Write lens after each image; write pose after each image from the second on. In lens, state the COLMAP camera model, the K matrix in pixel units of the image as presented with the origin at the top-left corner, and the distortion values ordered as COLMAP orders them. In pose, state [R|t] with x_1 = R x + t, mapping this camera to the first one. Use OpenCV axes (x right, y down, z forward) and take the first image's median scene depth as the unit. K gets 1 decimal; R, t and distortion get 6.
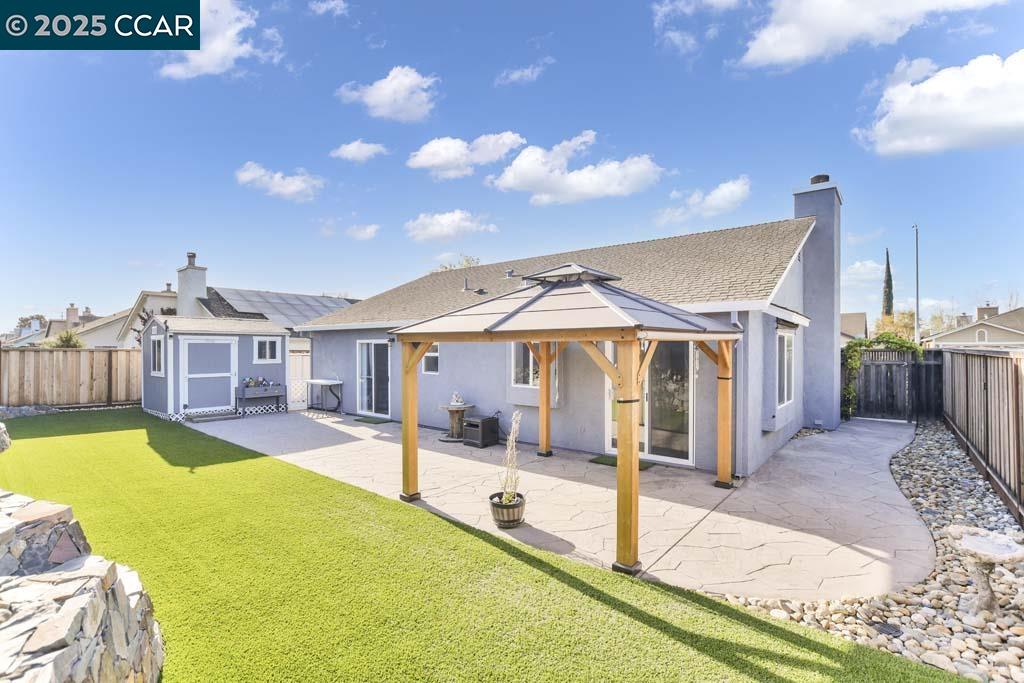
lens RADIAL K [[502.4, 0, 512.0], [0, 502.4, 341.5], [0, 0, 1]] dist [0.002840, -0.013847]
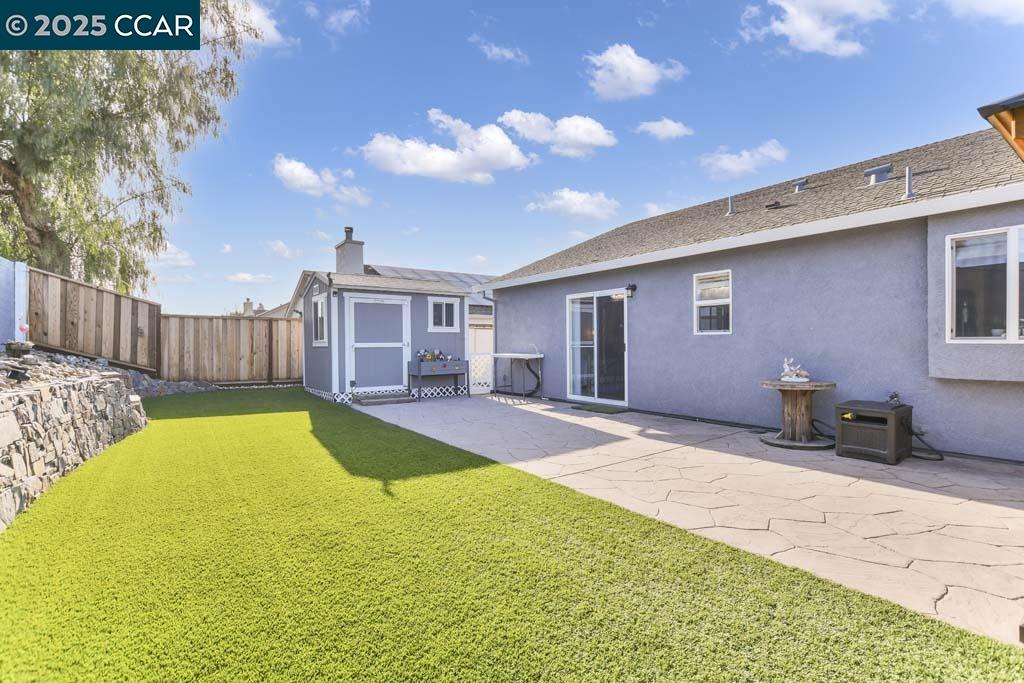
lens RADIAL K [[490.2, 0, 499.6], [0, 490.2, 343.1], [0, 0, 1]] dist [-0.031138, -0.000001]
pose [[0.967583, -0.006422, -0.252471, -0.229899], [0.008012, 0.999954, 0.005268, 0.061155], [0.252425, -0.007121, 0.967590, 0.314860]]
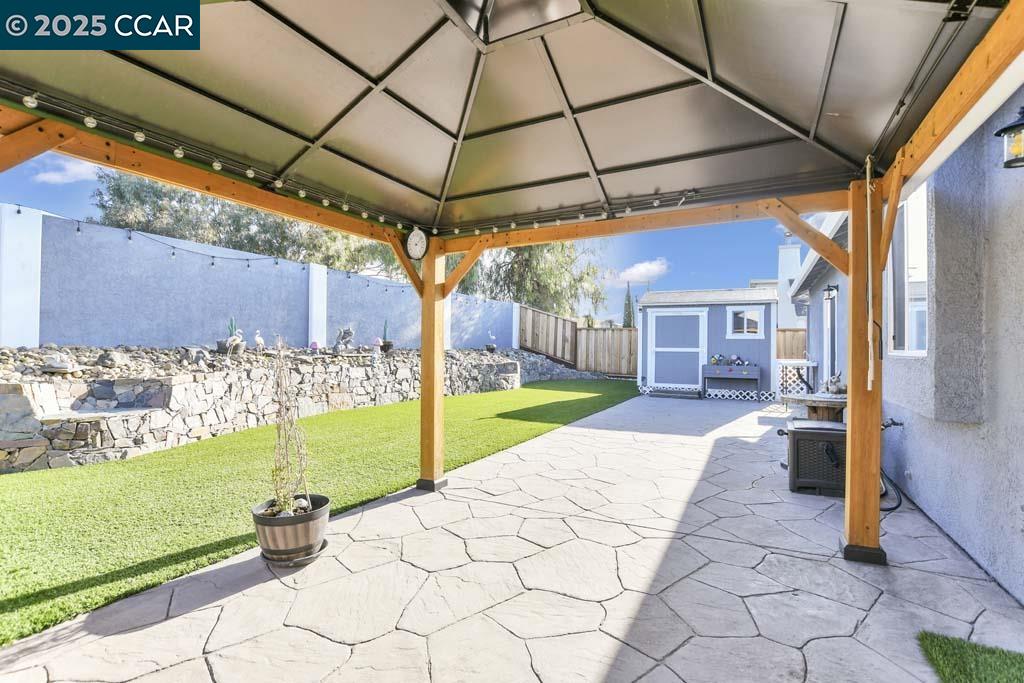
lens RADIAL K [[481.6, 0, 473.9], [0, 481.6, 338.6], [0, 0, 1]] dist [-0.016995, -0.000092]
pose [[0.176226, -0.015301, -0.984231, 0.213178], [-0.004928, 0.999853, -0.016426, 0.062237], [0.984337, 0.007745, 0.176124, 0.463339]]
